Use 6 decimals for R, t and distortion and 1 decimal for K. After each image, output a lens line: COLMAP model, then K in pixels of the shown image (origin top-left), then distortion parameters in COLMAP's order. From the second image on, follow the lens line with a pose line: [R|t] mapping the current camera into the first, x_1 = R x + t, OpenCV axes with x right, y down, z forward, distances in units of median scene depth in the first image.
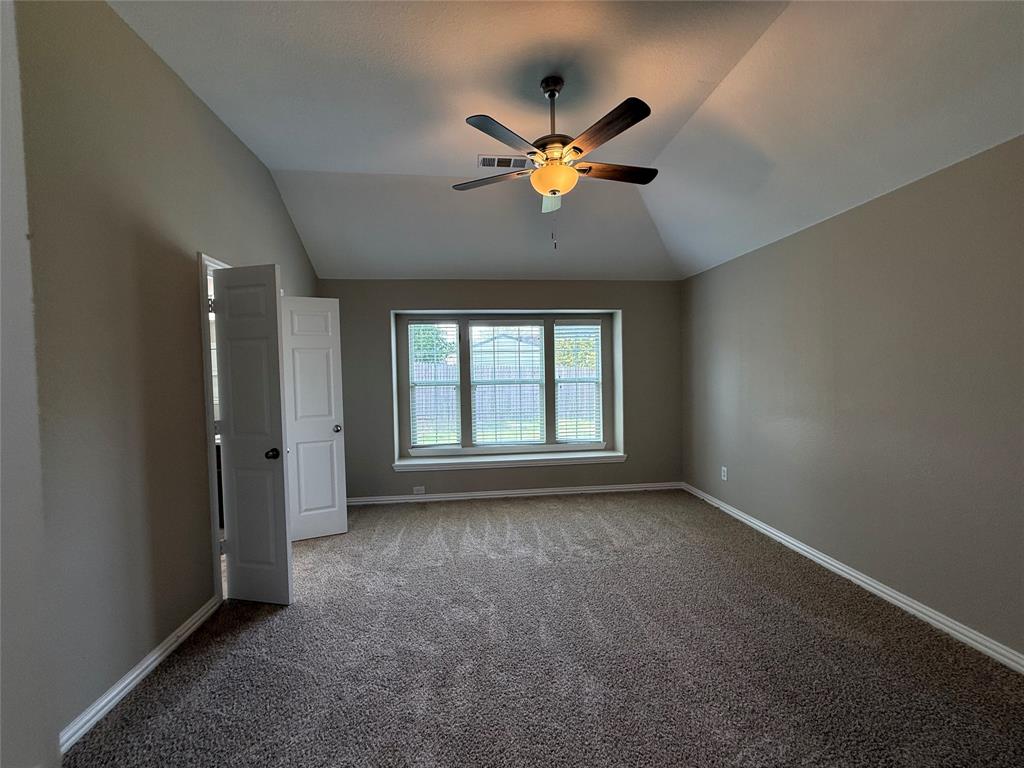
lens RADIAL K [[407.3, 0, 511.8], [0, 407.3, 386.0], [0, 0, 1]] dist [-0.000145, 0.000124]
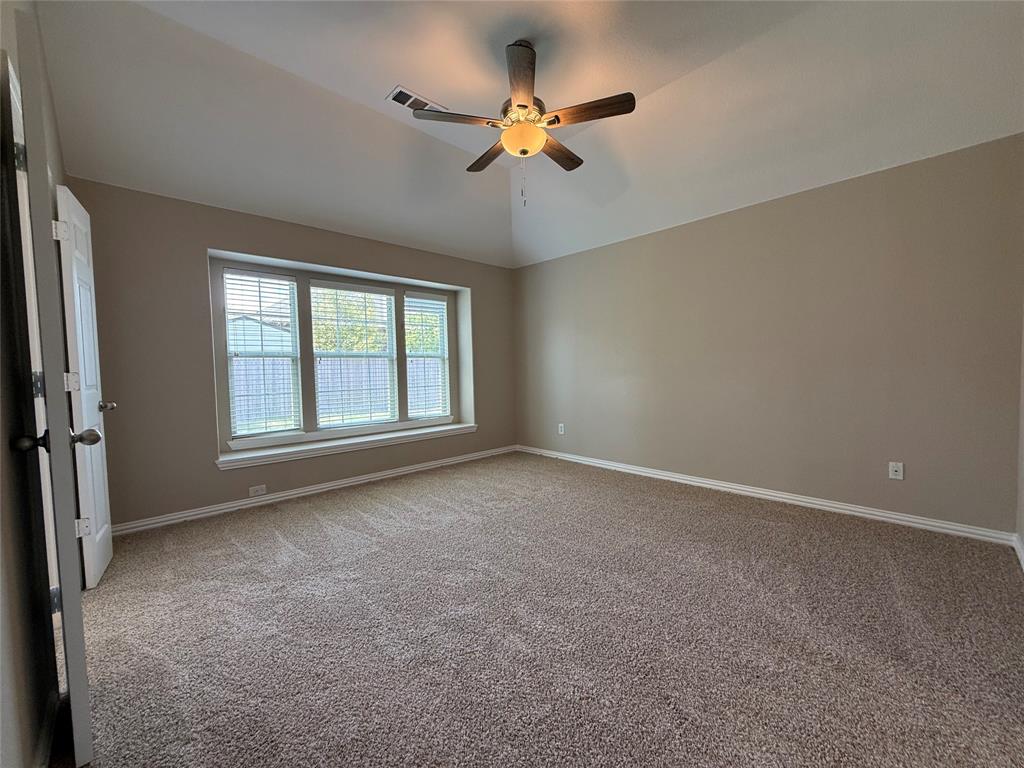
lens RADIAL K [[407.3, 0, 511.8], [0, 407.3, 386.0], [0, 0, 1]] dist [-0.000145, 0.000124]
pose [[0.793222, -0.023204, 0.608491, -0.293320], [0.024088, 0.999687, 0.006720, 0.062402], [-0.608456, 0.009326, 0.793532, 0.095660]]
